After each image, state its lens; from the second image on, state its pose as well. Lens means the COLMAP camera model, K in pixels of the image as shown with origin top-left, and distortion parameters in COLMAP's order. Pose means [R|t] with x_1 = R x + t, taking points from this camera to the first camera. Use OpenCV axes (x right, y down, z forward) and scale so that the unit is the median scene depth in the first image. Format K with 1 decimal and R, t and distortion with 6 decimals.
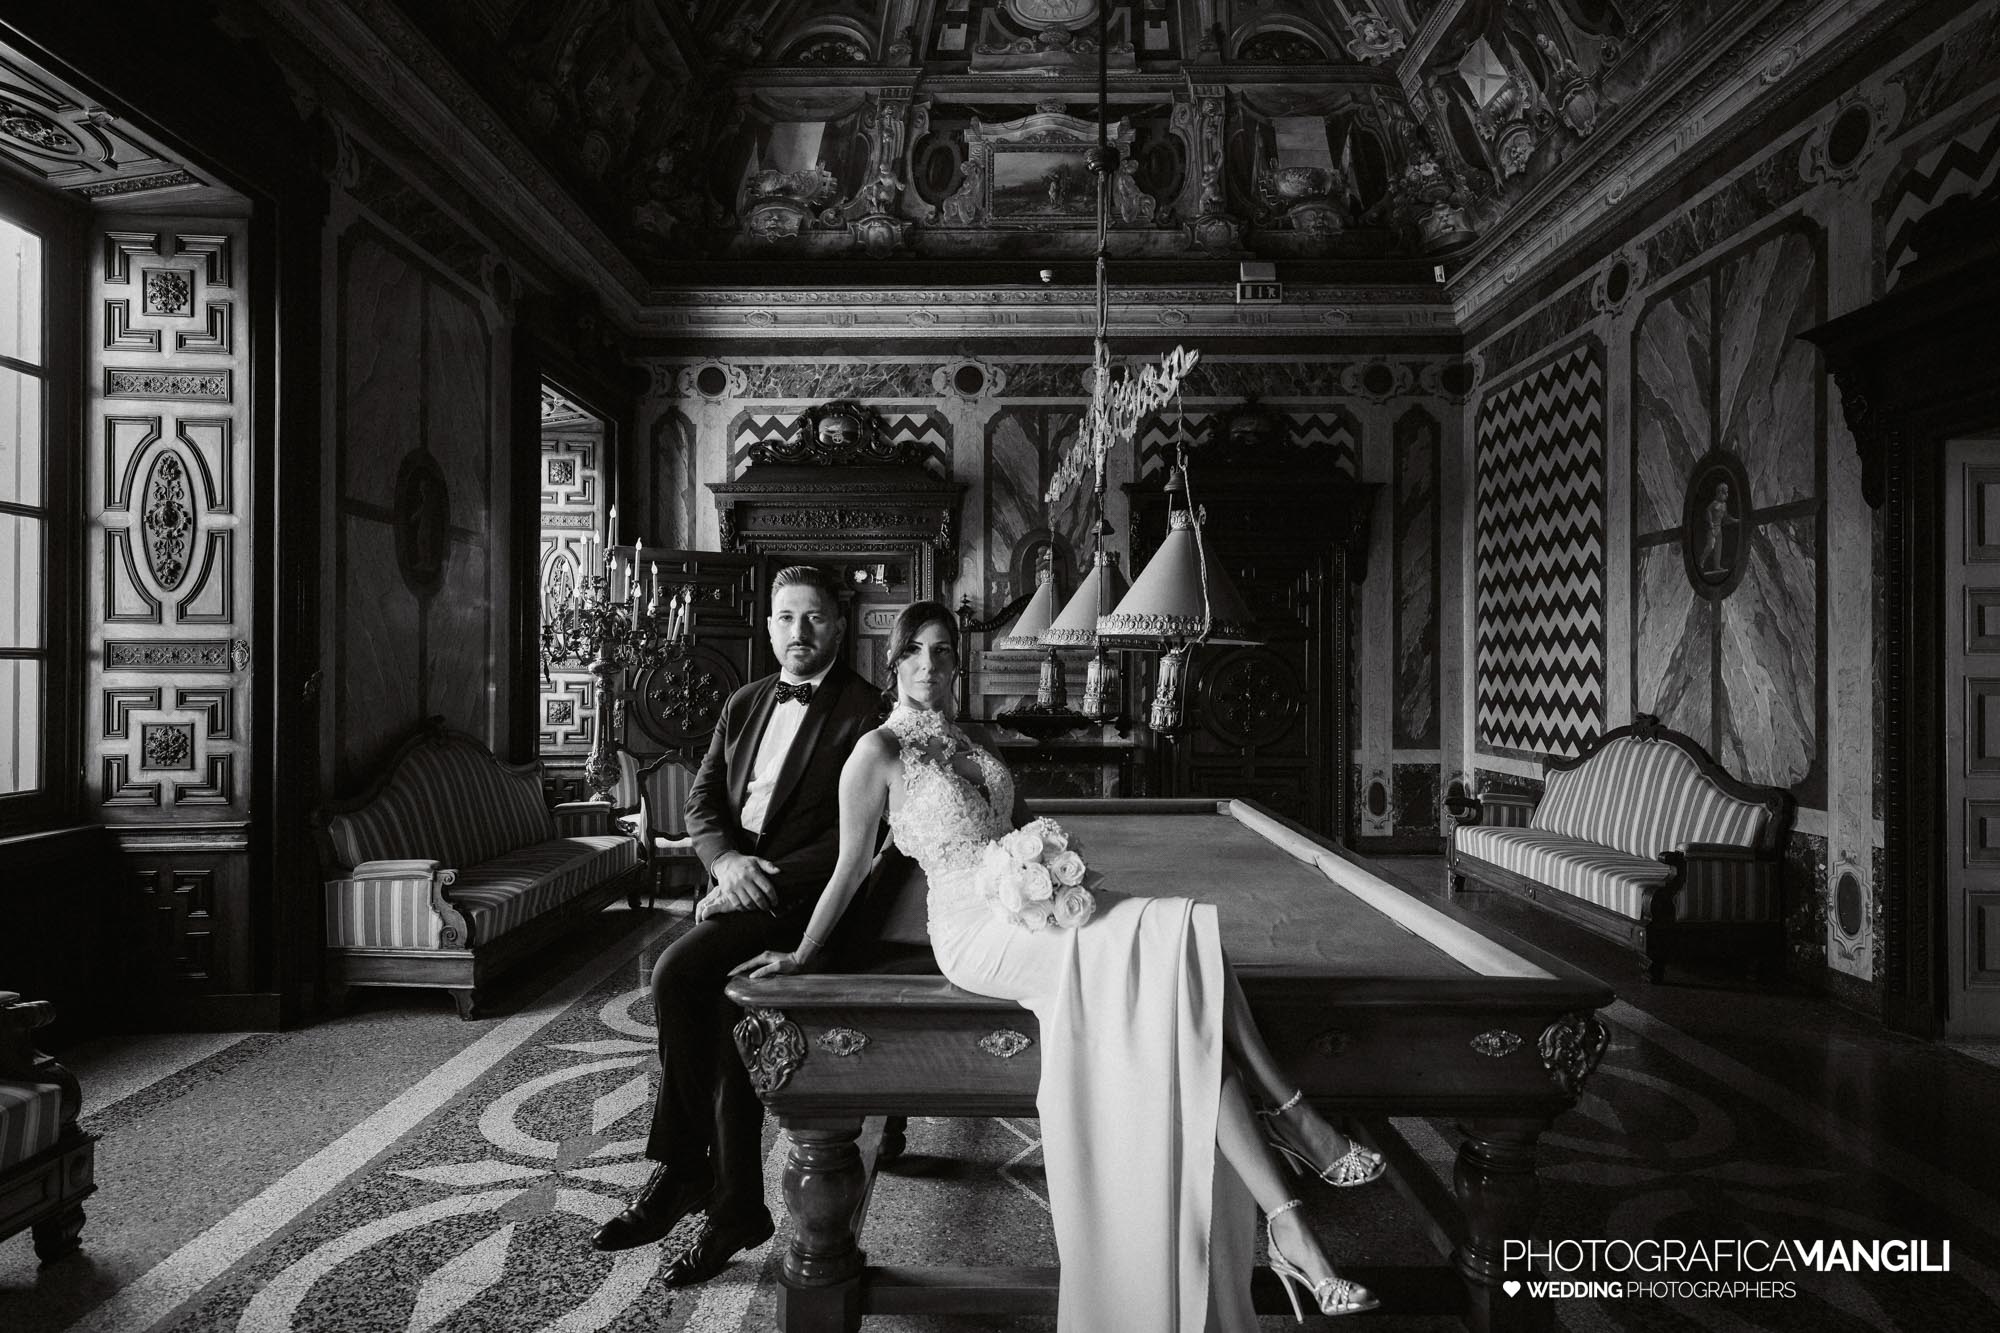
lens RADIAL K [[1083.5, 0, 1000.6], [0, 1083.5, 671.5], [0, 0, 1]] dist [0.001542, -0.000306]
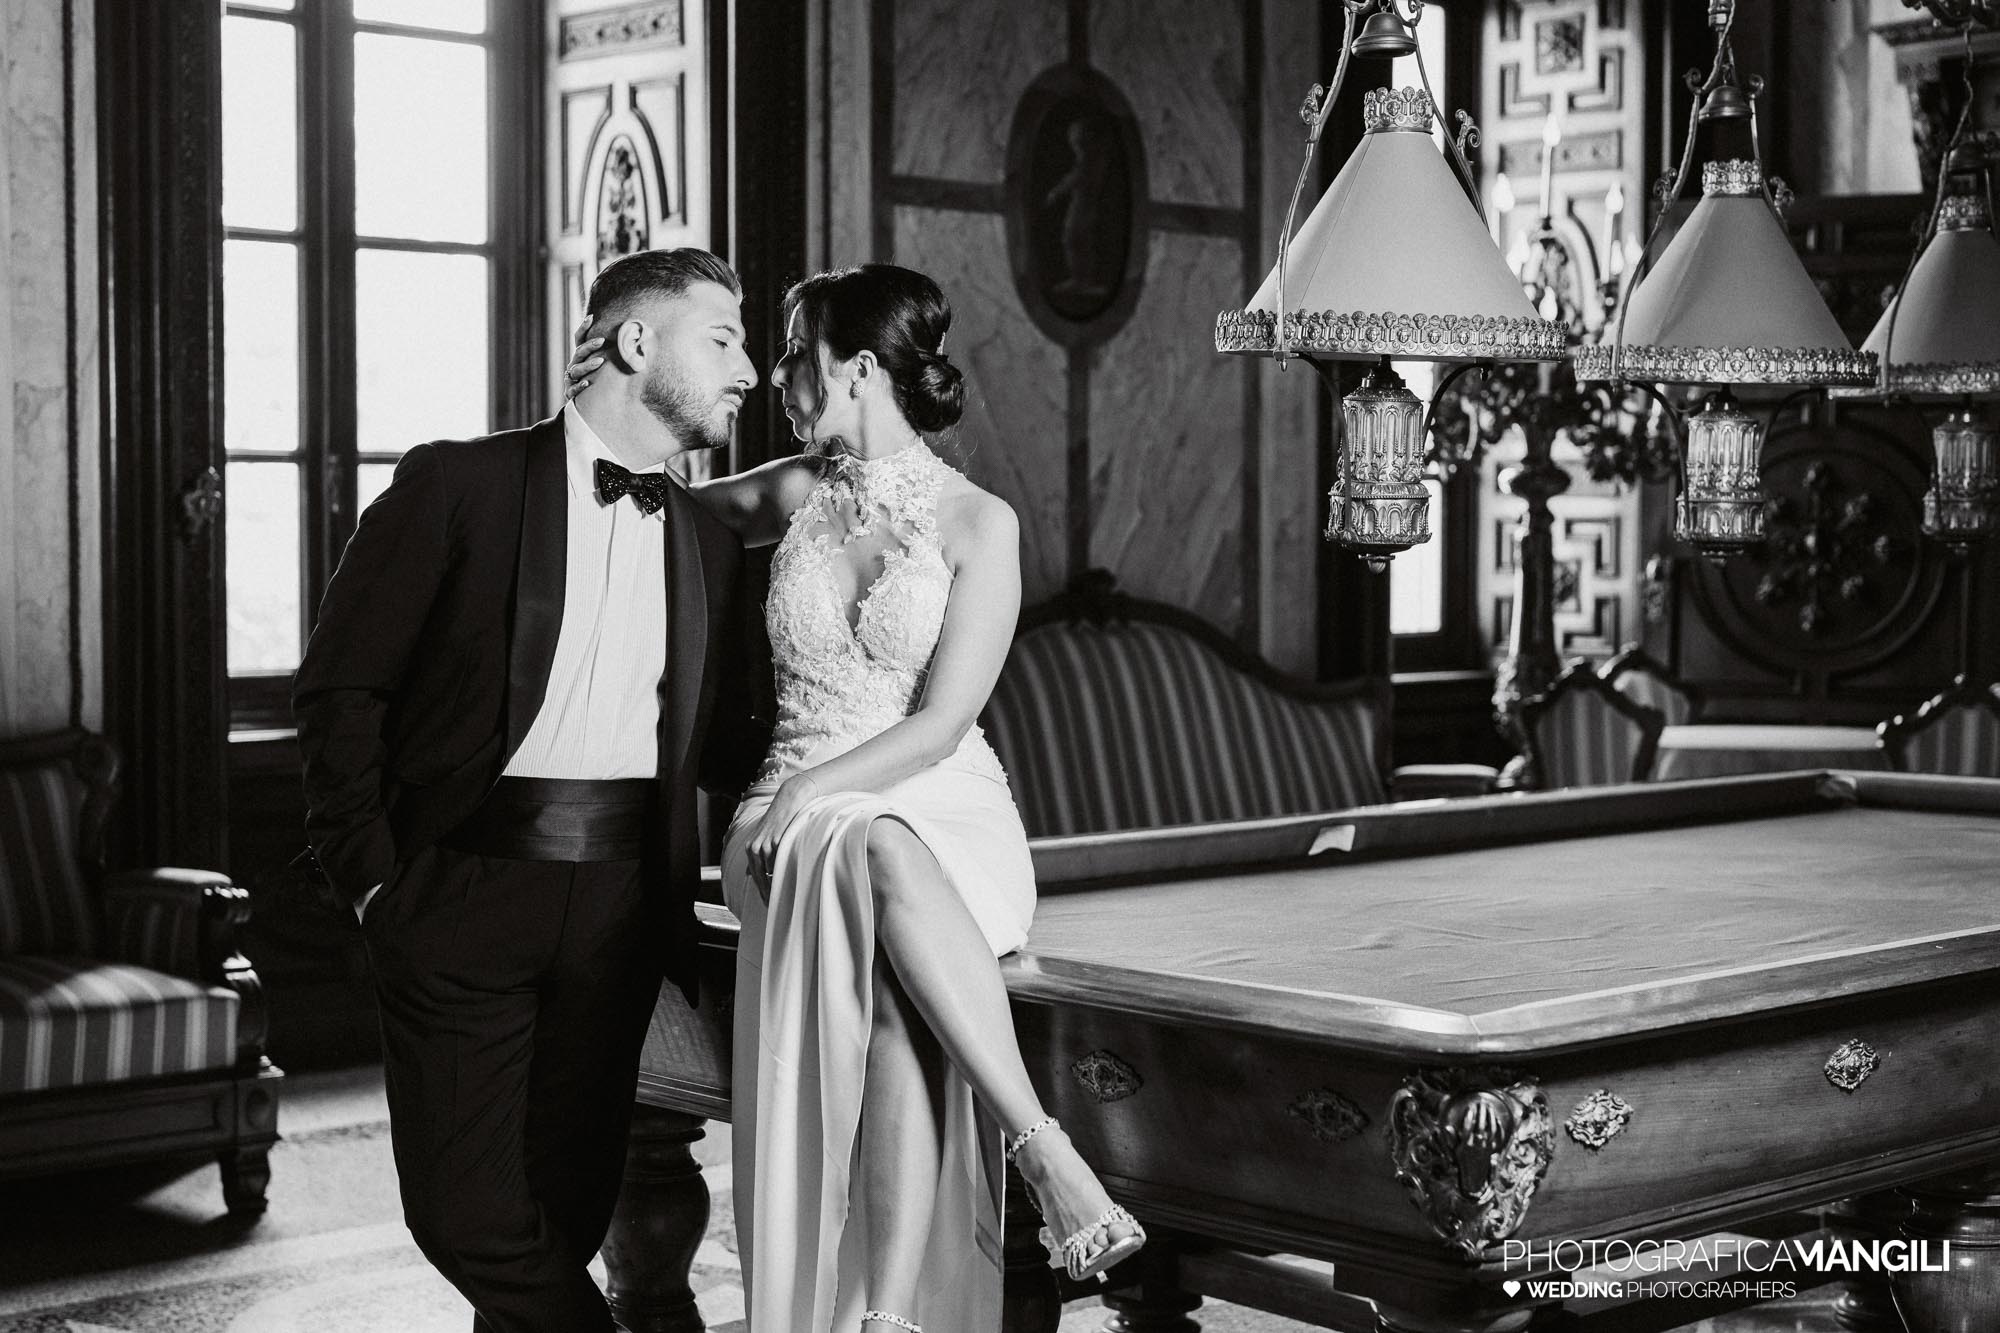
lens RADIAL K [[3013.5, 0, 933.7], [0, 3013.5, 666.1], [0, 0, 1]] dist [0.004244, 0.014624]
pose [[0.662124, 0.028307, -0.748859, 0.355686], [0.004506, 0.999118, 0.041751, 0.017766], [0.749380, -0.031018, 0.661413, -0.019720]]
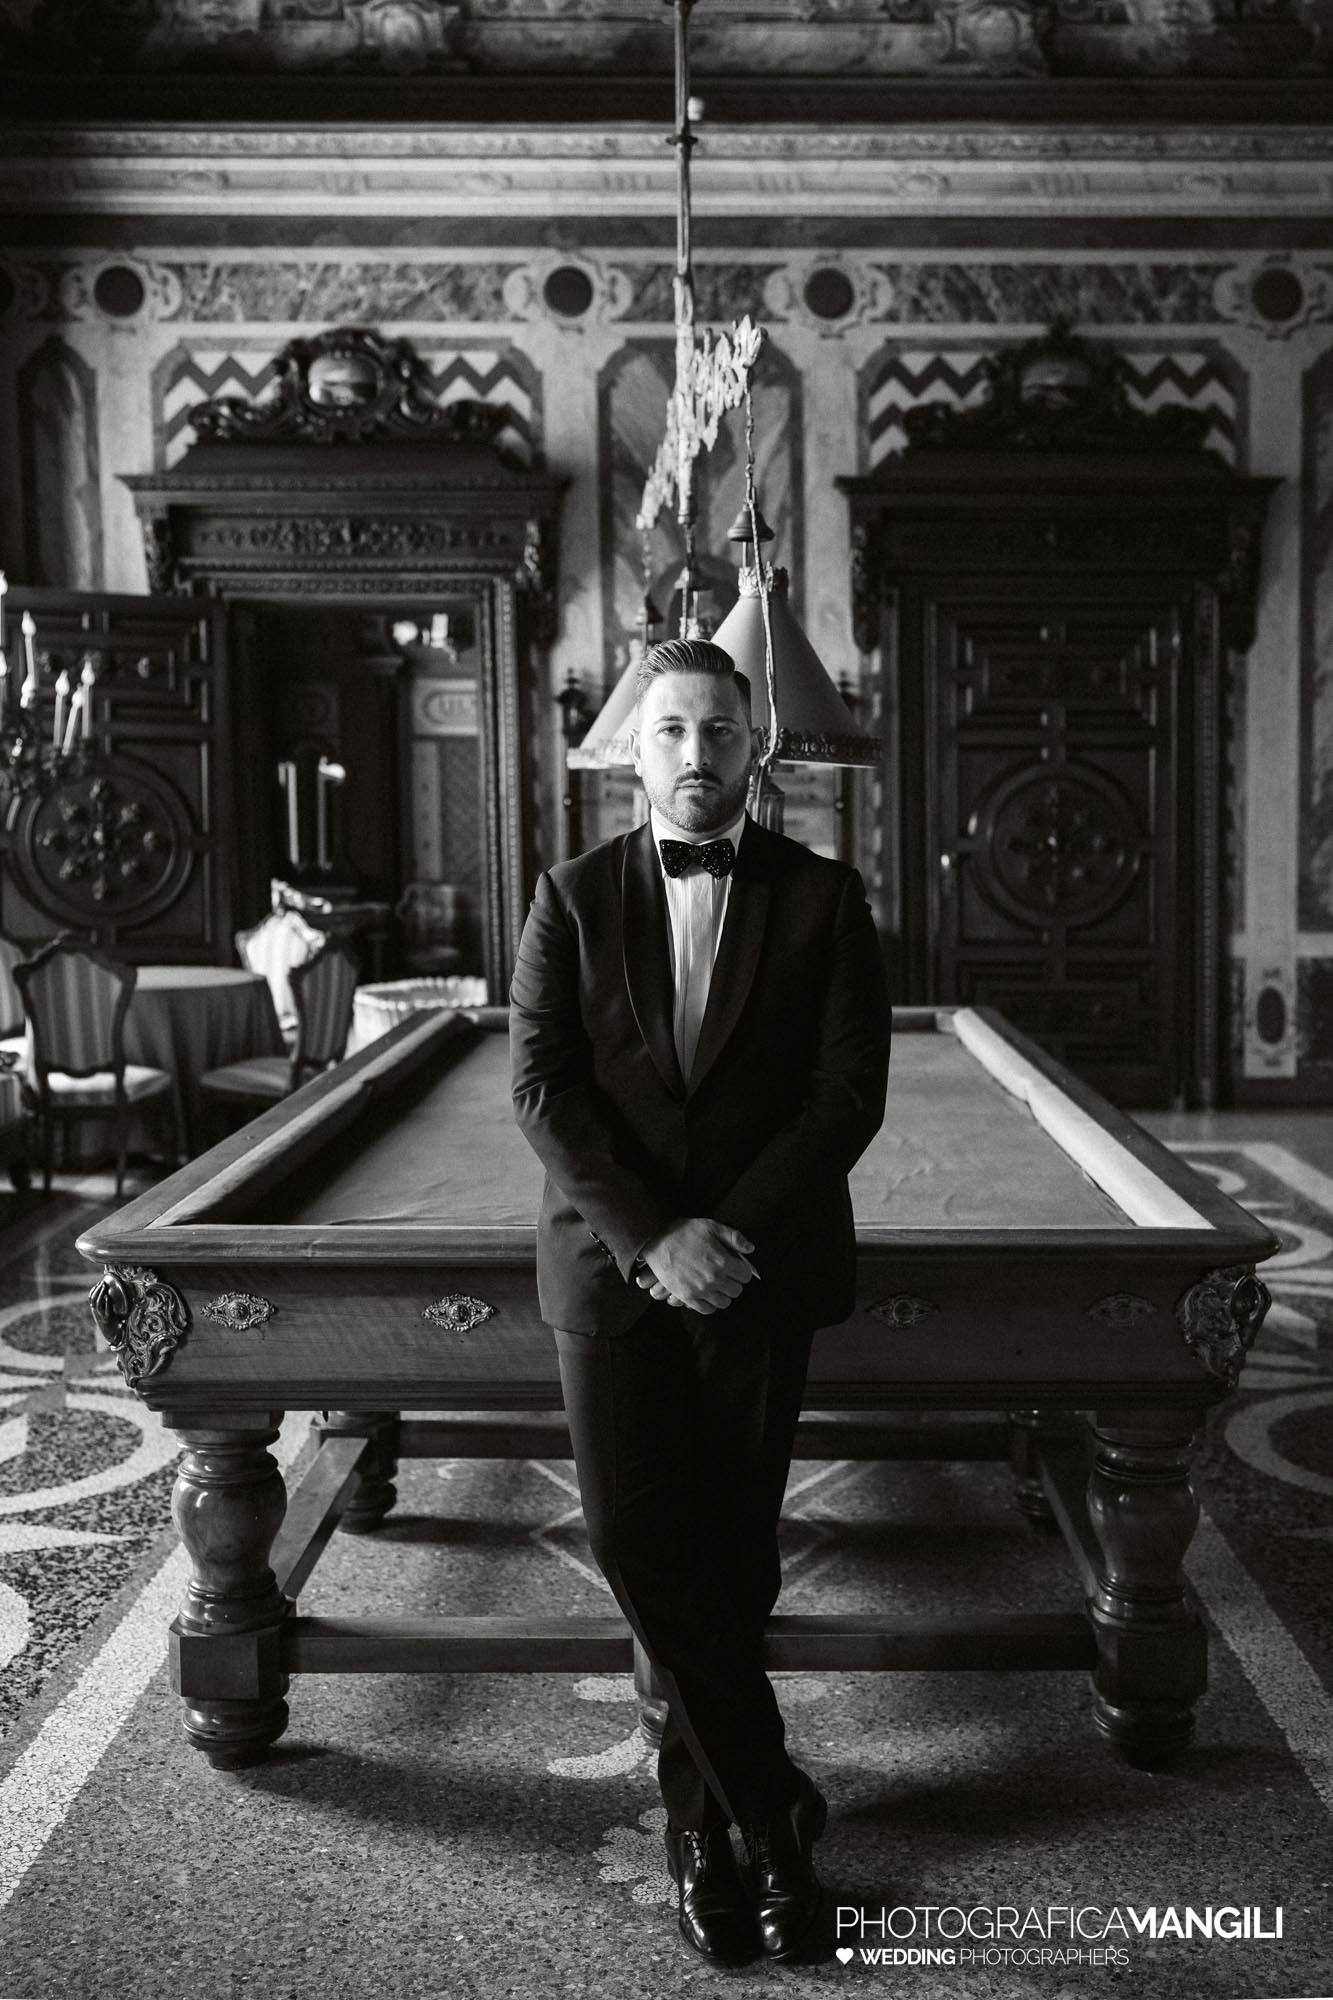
lens RADIAL K [[1962.5, 0, 723.0], [0, 1962.5, 1002.7], [0, 0, 1]] dist [-0.002359, 0.013516]
pose [[0.999930, 0.000599, 0.011791, 0.041808], [-0.001817, 0.994628, 0.103500, -0.001655], [-0.011666, -0.103514, 0.994560, -0.079360]]
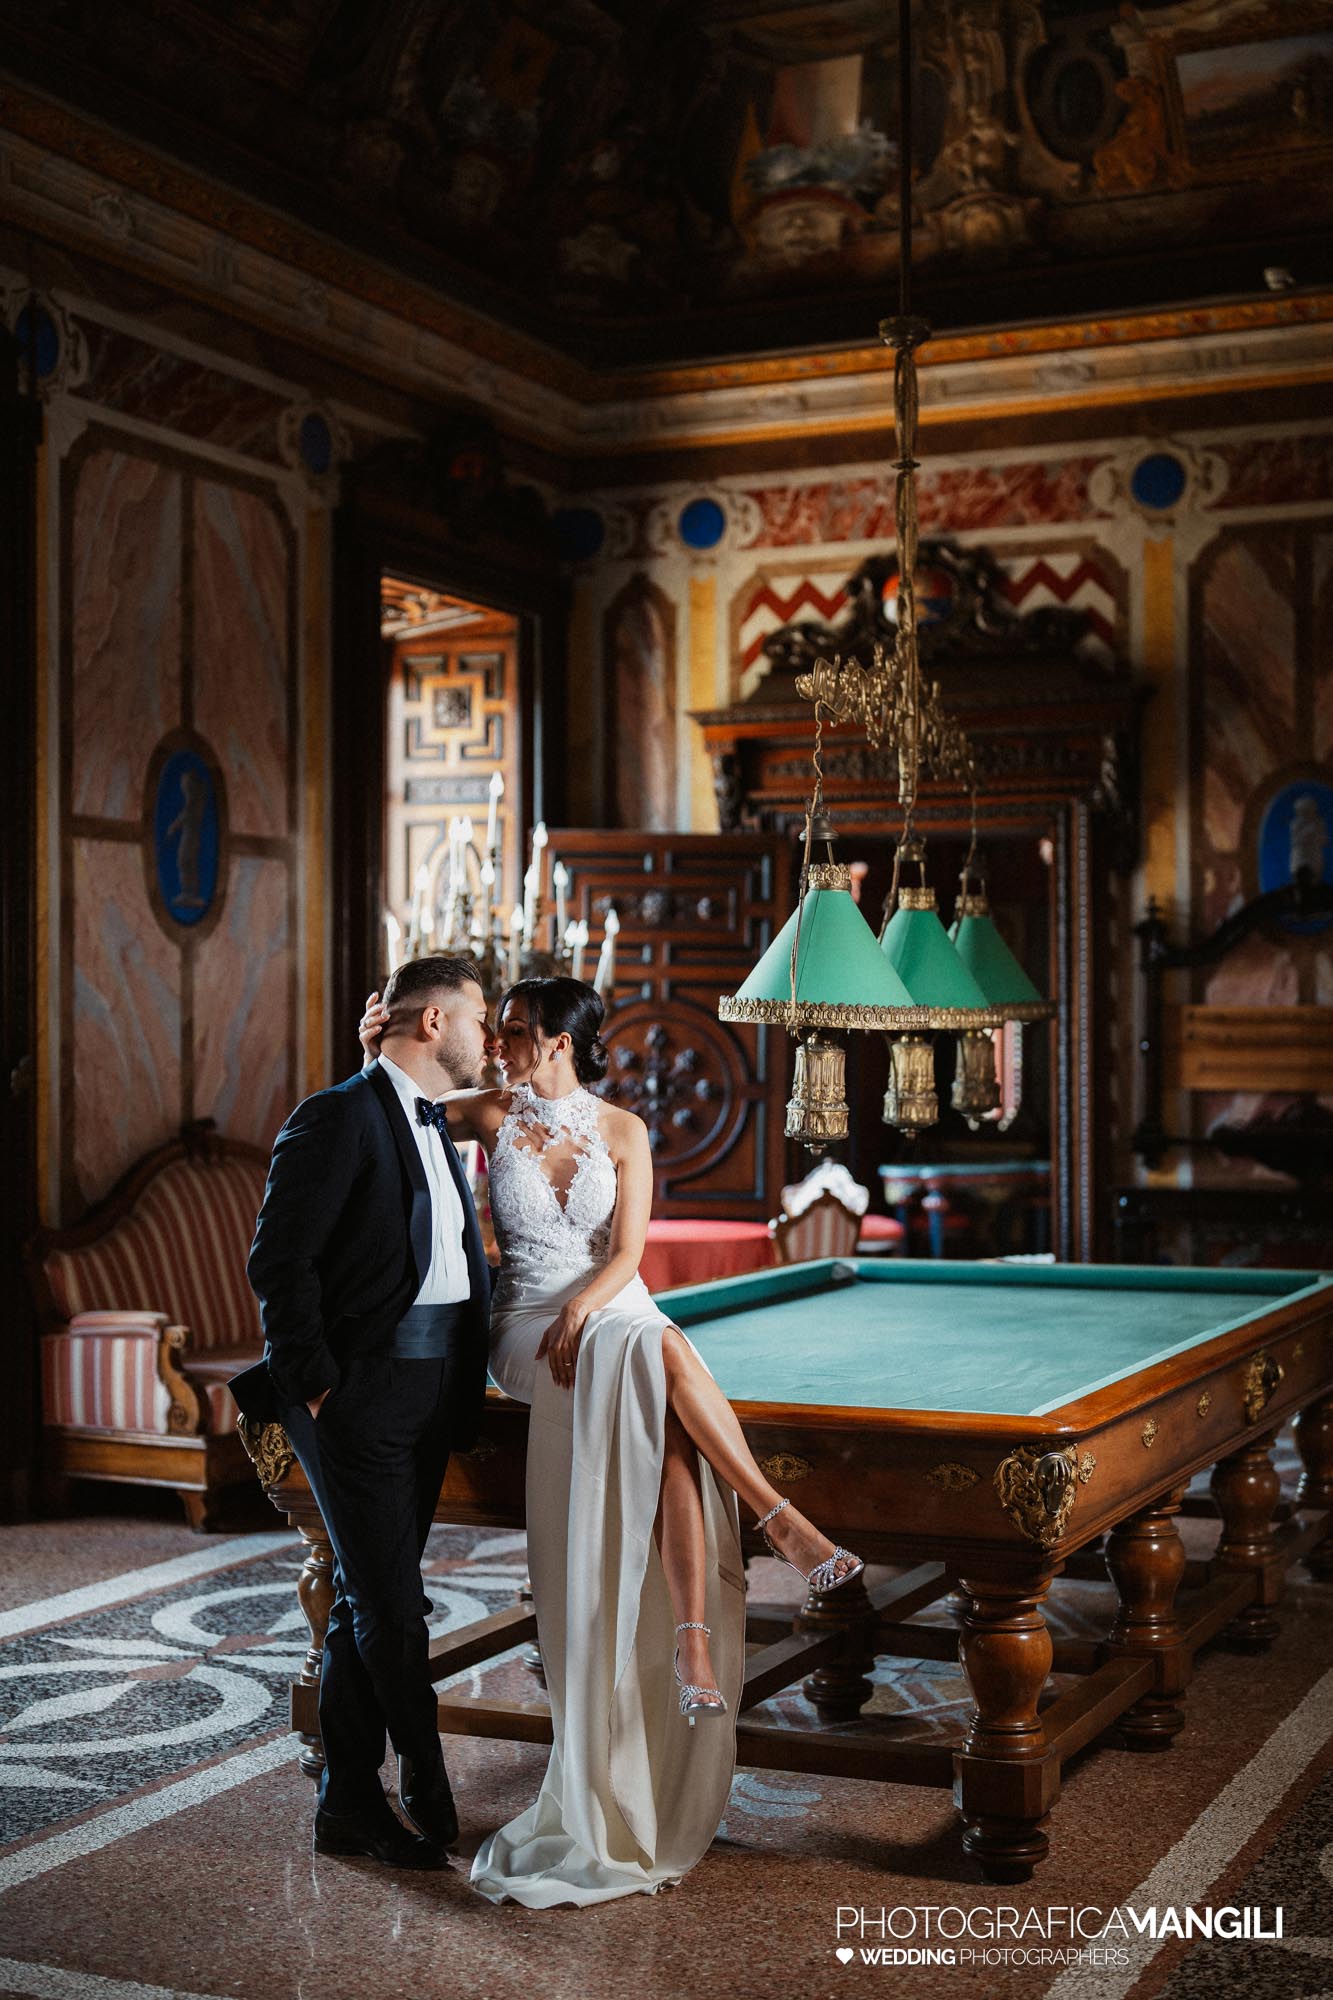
lens RADIAL K [[2737.4, 0, 661.7], [0, 2737.4, 1021.9], [0, 0, 1]] dist [-0.018287, 0.106500]
pose [[0.912838, -0.006683, -0.408268, 0.299239], [0.005963, 0.999978, -0.003038, -0.008595], [0.408279, 0.000339, 0.912857, -0.303980]]
